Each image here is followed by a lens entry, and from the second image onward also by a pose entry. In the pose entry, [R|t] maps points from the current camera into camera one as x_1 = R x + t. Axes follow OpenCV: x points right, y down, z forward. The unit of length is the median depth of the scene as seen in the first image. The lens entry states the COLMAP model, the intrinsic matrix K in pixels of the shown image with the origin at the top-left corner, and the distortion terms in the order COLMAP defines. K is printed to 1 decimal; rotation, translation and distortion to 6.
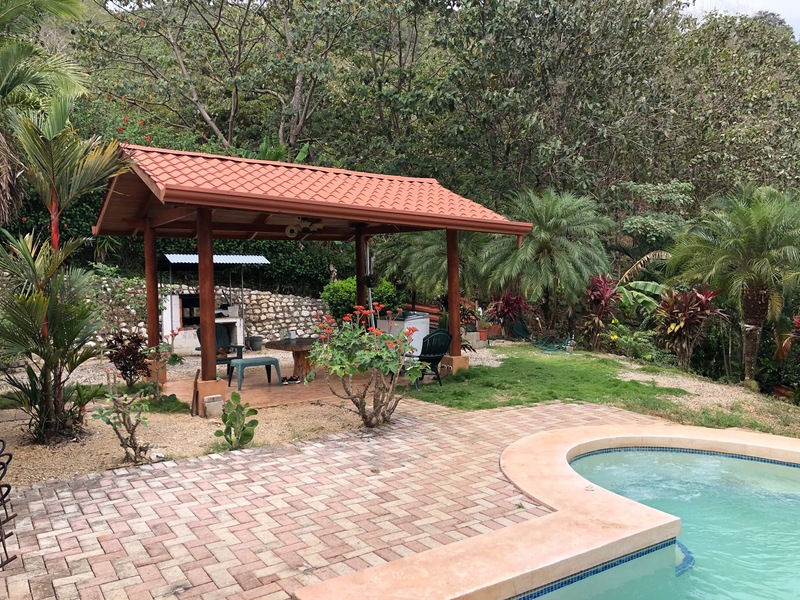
lens RADIAL K [[646.8, 0, 401.0], [0, 646.8, 296.2], [0, 0, 1]] dist [0.038056, -0.054329]
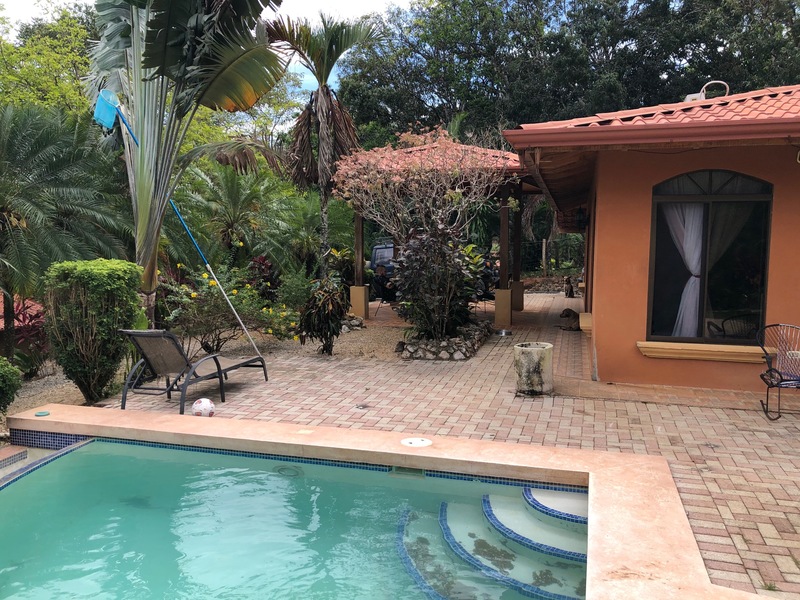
lens RADIAL K [[646.8, 0, 401.8], [0, 646.8, 302.1], [0, 0, 1]] dist [0.038056, -0.054329]
pose [[-0.760429, 0.074960, -0.645080, 0.848197], [-0.005277, 0.992570, 0.121559, -0.056423], [0.649400, 0.095841, -0.754384, 1.162367]]
